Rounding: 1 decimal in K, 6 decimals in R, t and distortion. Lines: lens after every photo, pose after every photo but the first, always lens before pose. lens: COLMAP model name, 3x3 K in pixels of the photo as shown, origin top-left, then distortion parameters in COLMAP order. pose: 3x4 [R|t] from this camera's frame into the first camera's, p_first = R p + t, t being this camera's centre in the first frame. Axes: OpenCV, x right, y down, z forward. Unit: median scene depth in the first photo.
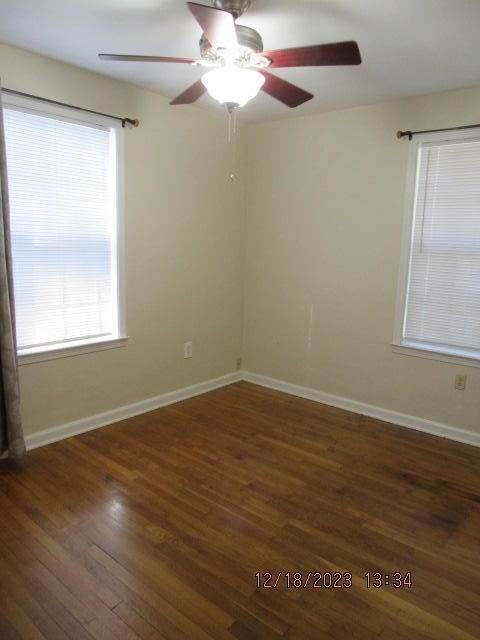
lens RADIAL K [[458.8, 0, 240.0], [0, 458.8, 320.0], [0, 0, 1]] dist [-0.026261, 0.002806]
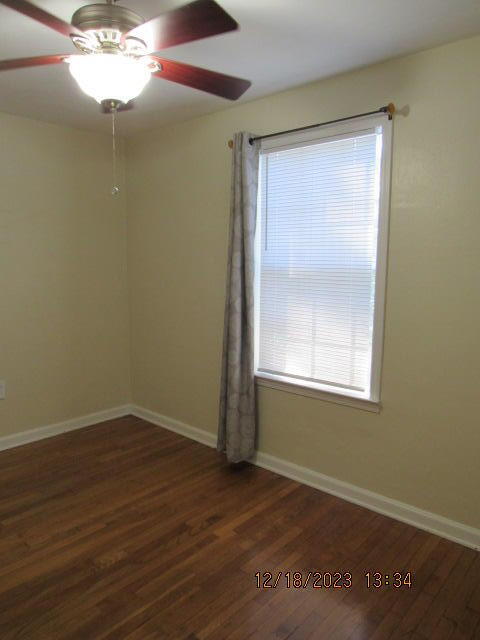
lens RADIAL K [[458.8, 0, 240.0], [0, 458.8, 320.0], [0, 0, 1]] dist [-0.026261, 0.002806]
pose [[-0.041834, 0.095484, -0.994551, 0.553942], [-0.177102, 0.978951, 0.101436, -0.146150], [0.983303, 0.180381, -0.024043, 0.892208]]
